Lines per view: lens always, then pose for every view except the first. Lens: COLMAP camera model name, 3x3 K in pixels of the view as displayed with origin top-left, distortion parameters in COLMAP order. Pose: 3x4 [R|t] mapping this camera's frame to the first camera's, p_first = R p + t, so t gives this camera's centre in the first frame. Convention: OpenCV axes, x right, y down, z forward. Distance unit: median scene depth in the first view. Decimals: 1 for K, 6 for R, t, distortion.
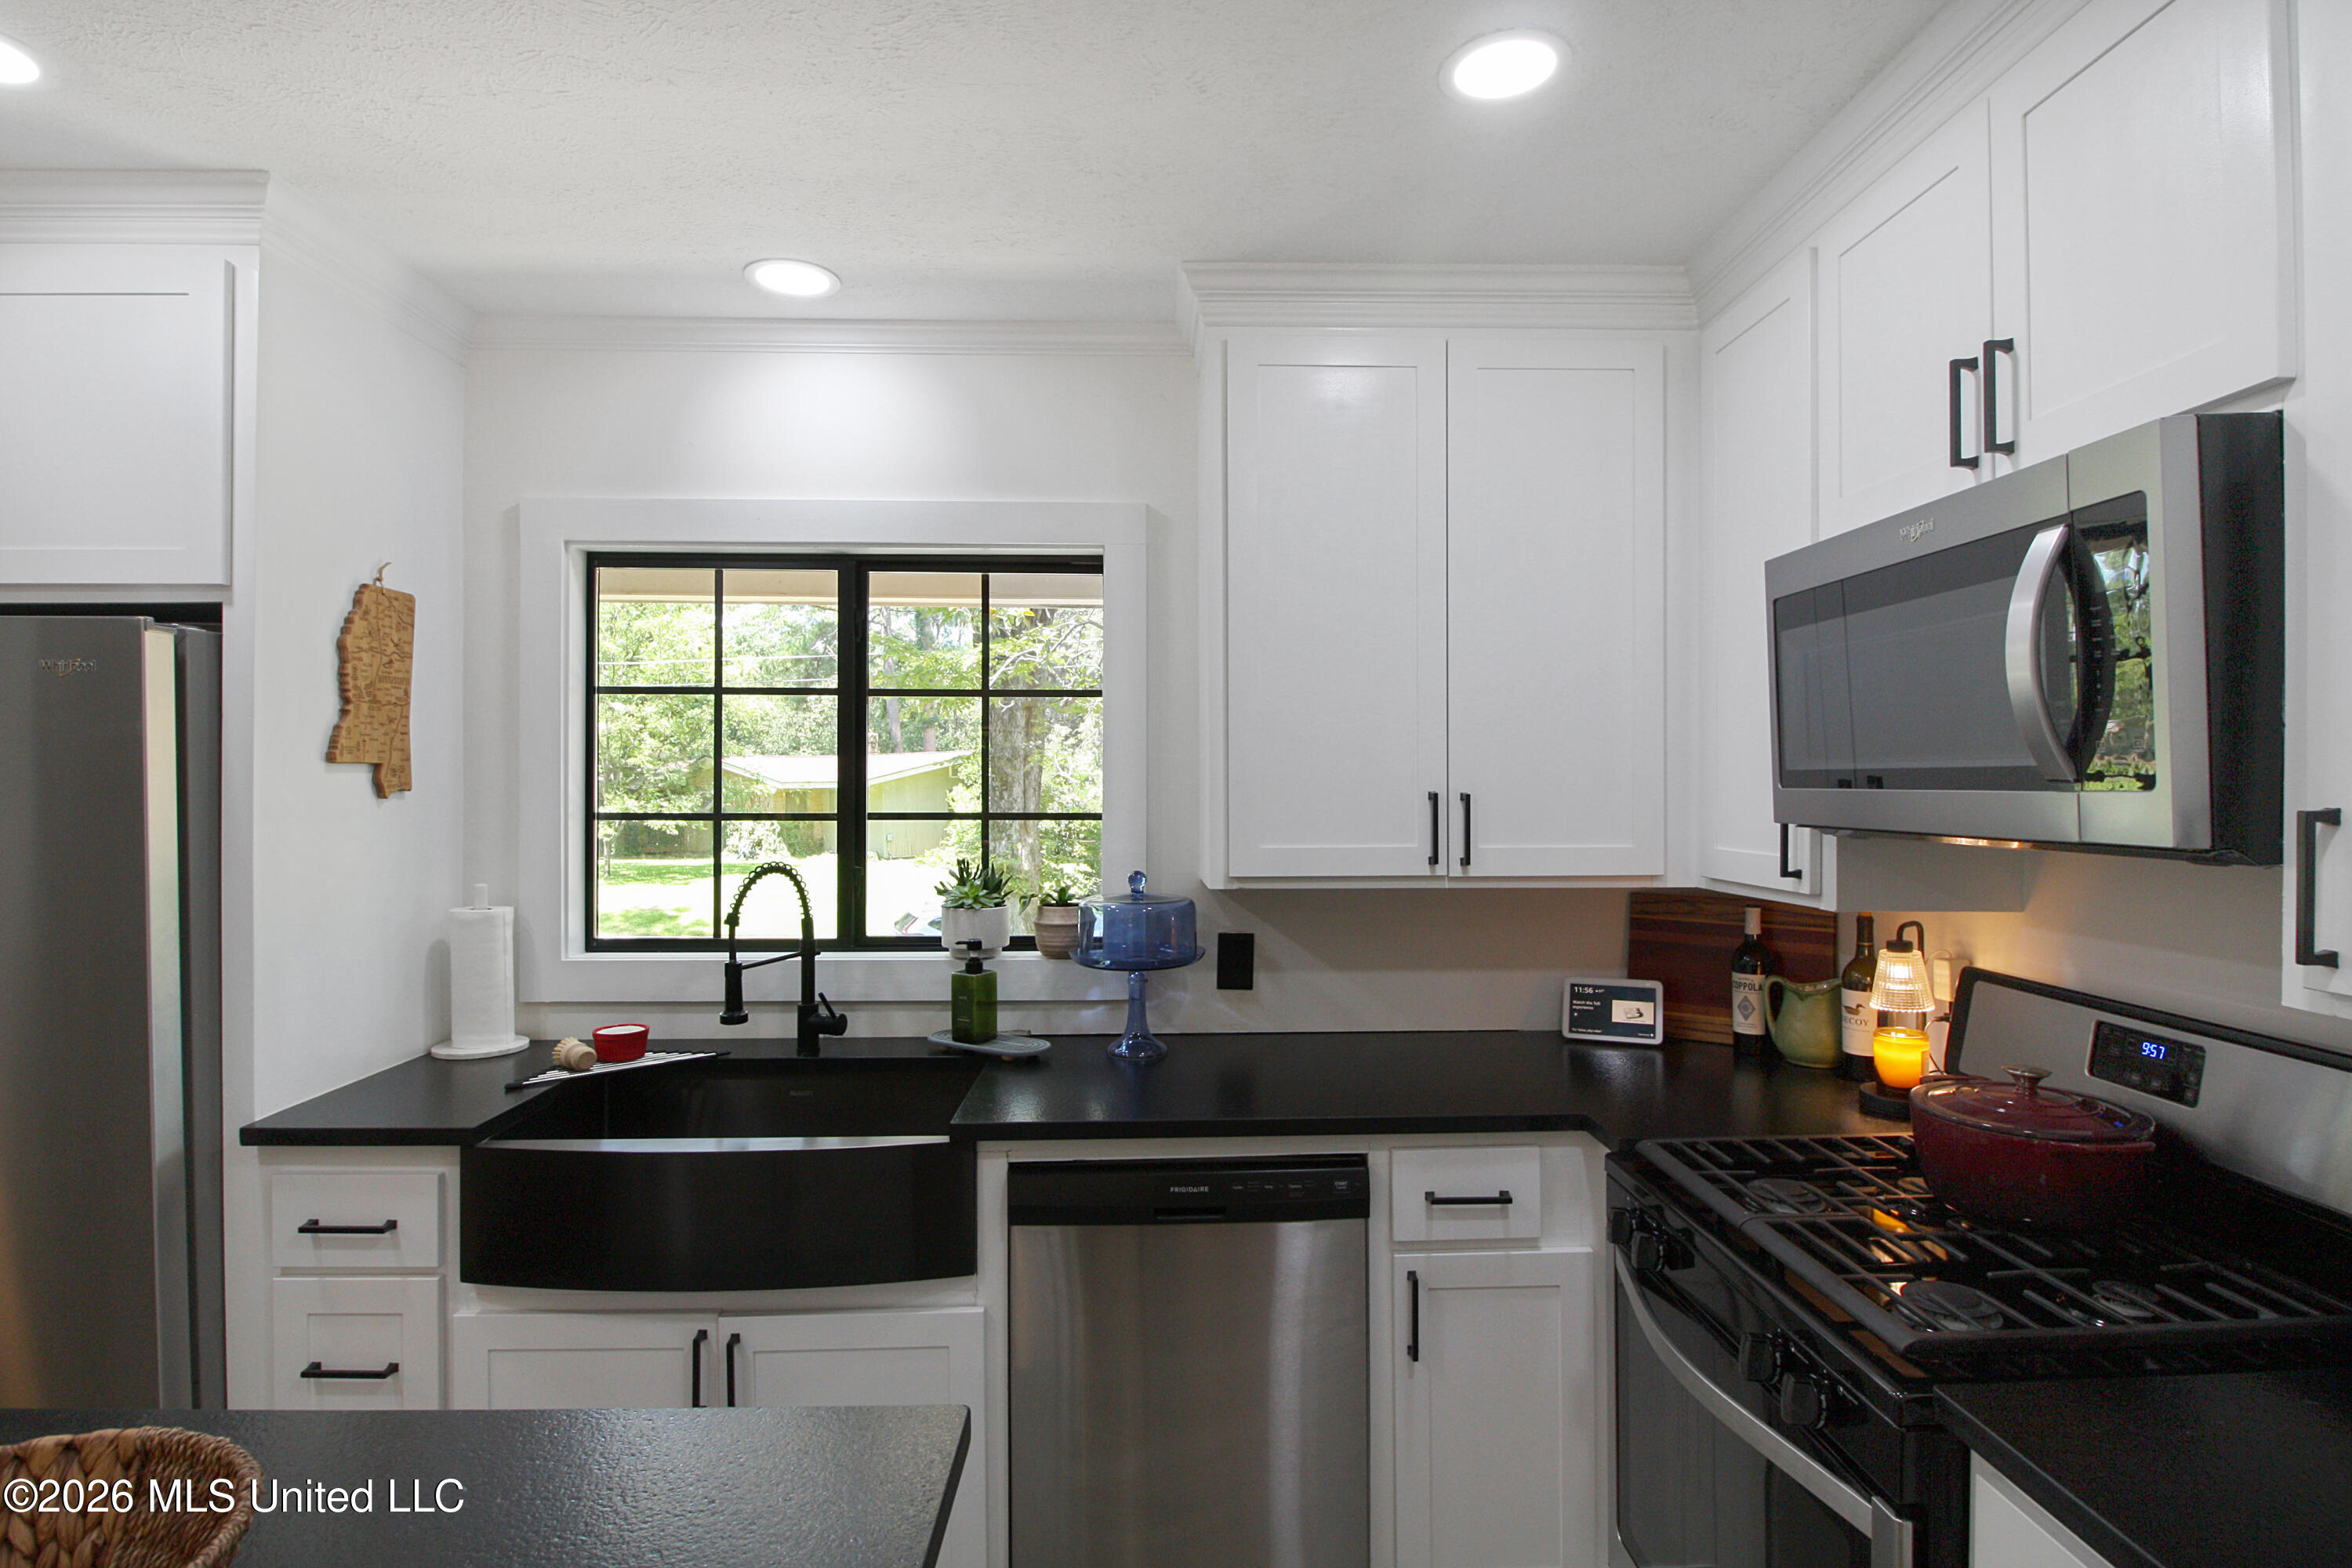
lens RADIAL K [[1226.0, 0, 1176.0], [0, 1226.0, 784.0], [0, 0, 1]] dist [-0.006657, -0.001121]
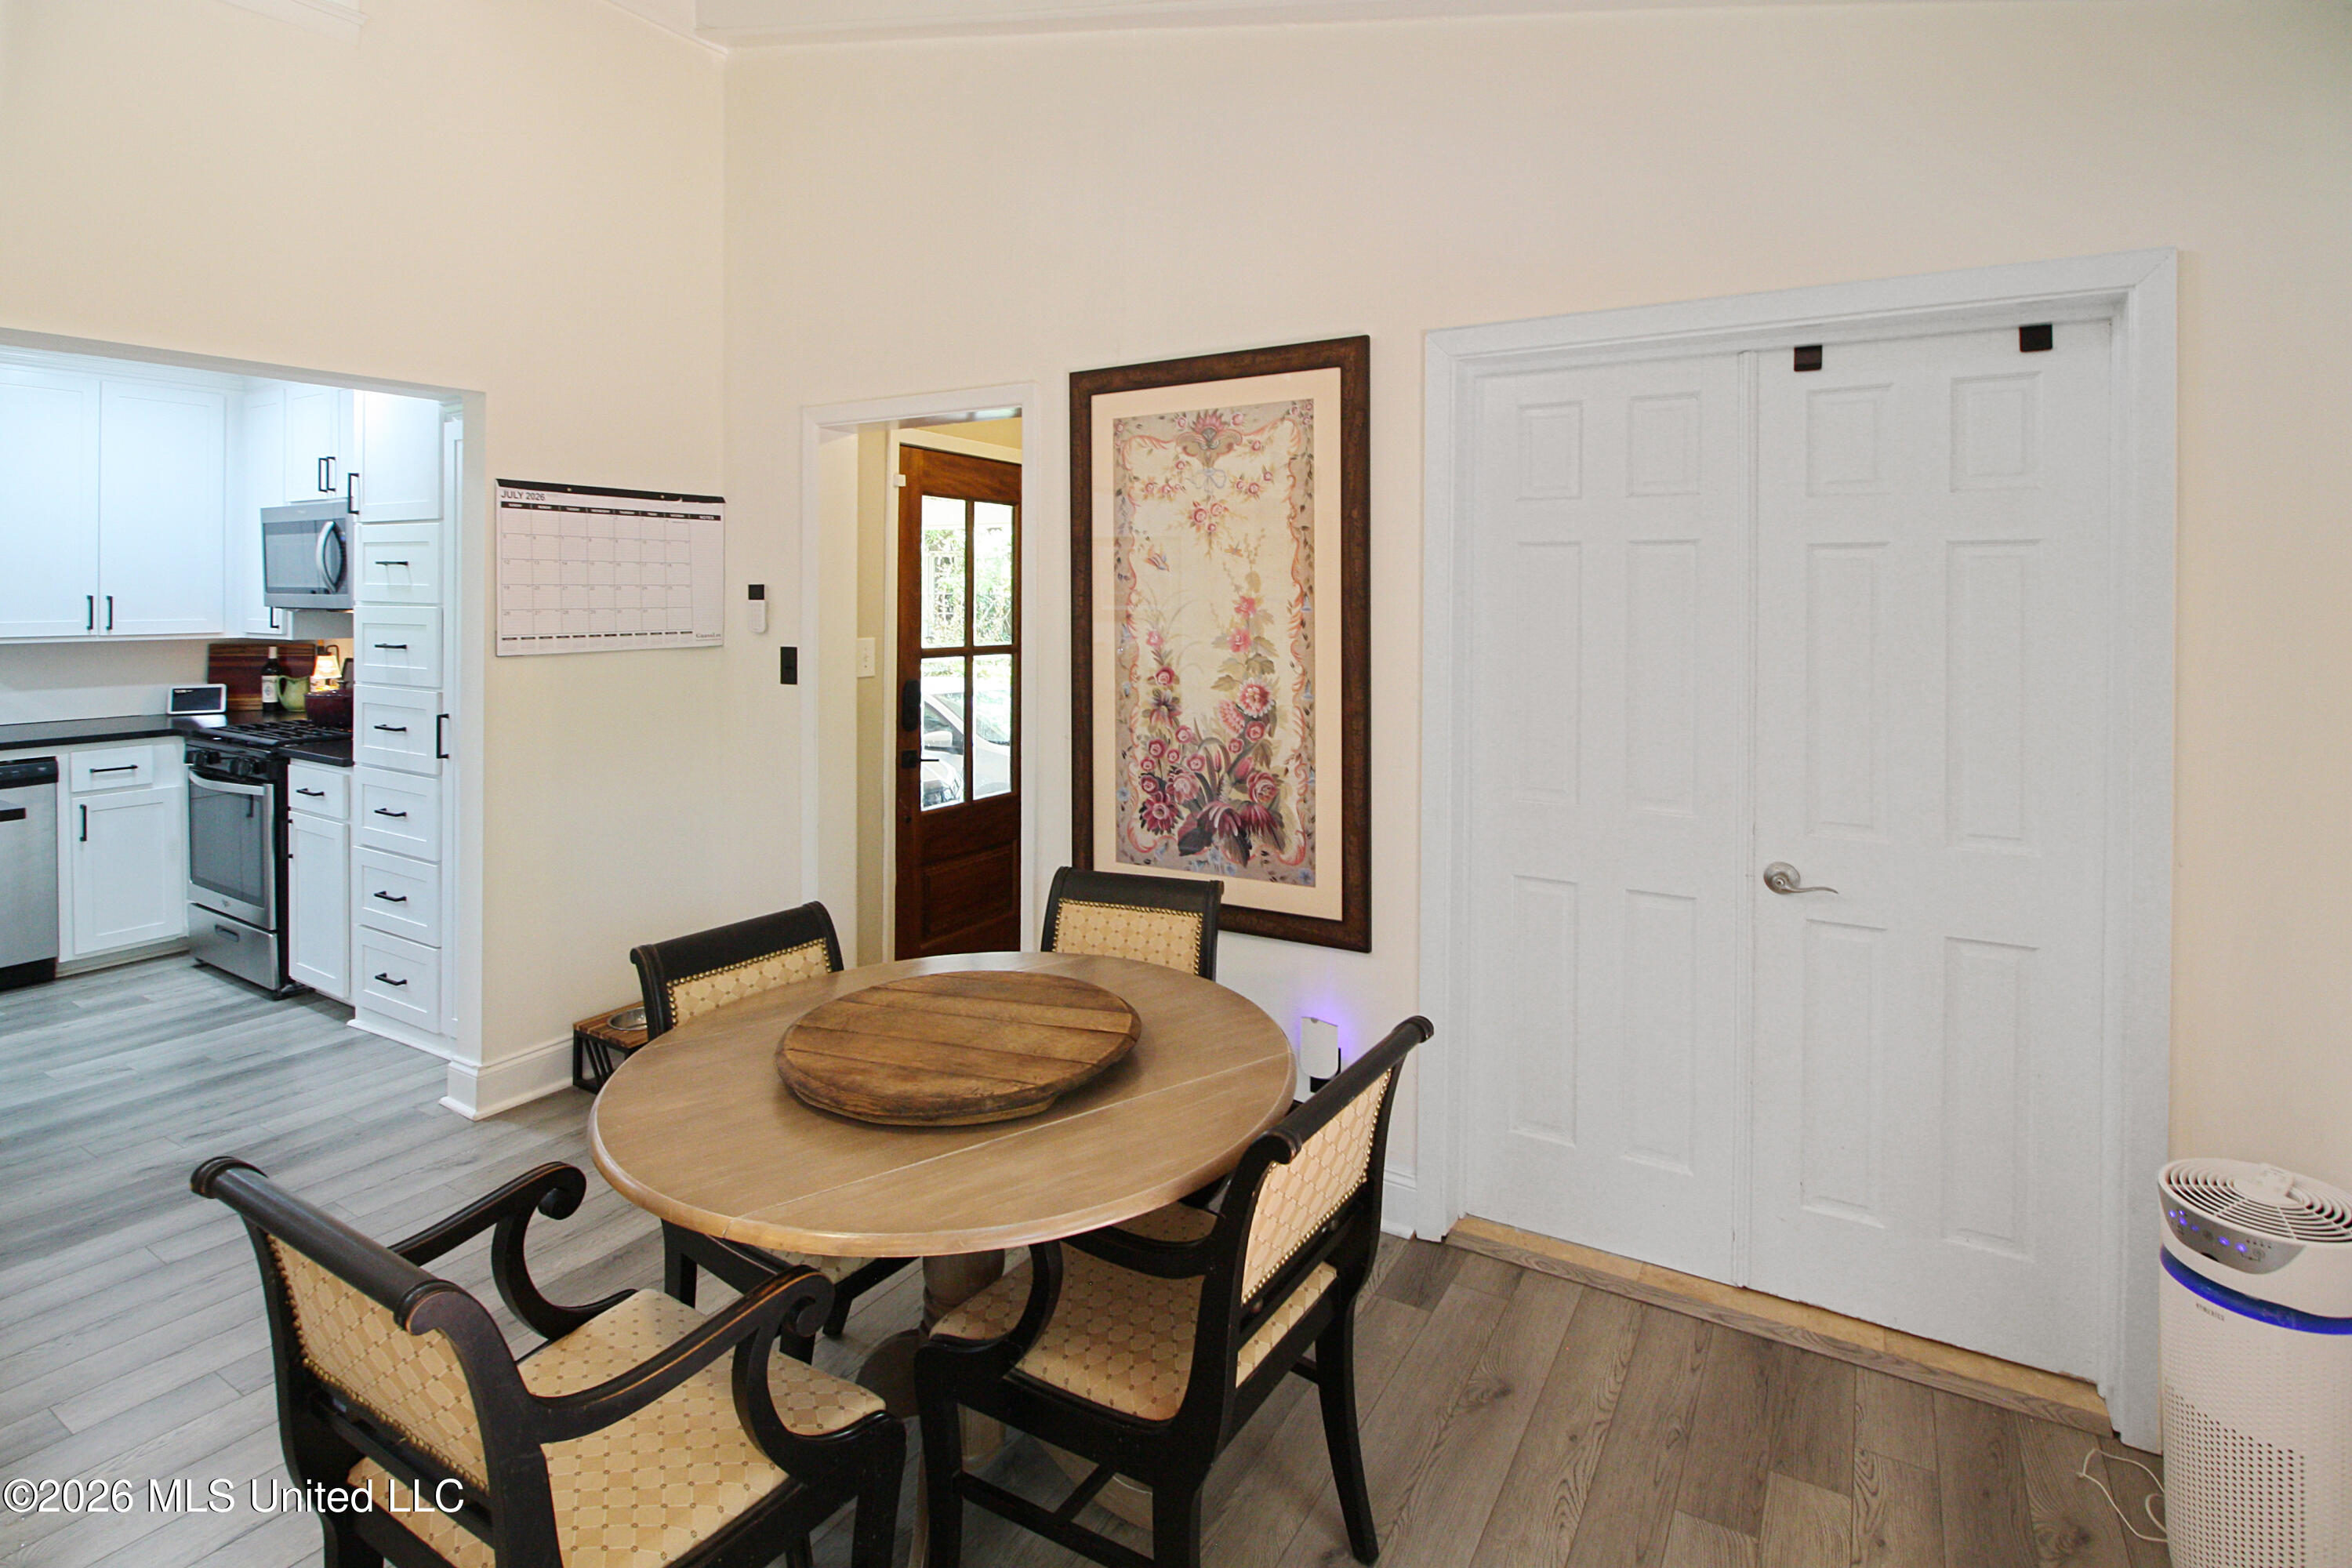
lens RADIAL K [[1176.9, 0, 1208.6], [0, 1176.9, 595.4], [0, 0, 1]] dist [-0.000200, -0.011092]
pose [[0.529956, 0.000769, 0.848025, -0.477708], [-0.002932, 0.999995, 0.000925, -0.000846], [-0.848020, -0.002977, 0.529955, -1.720348]]
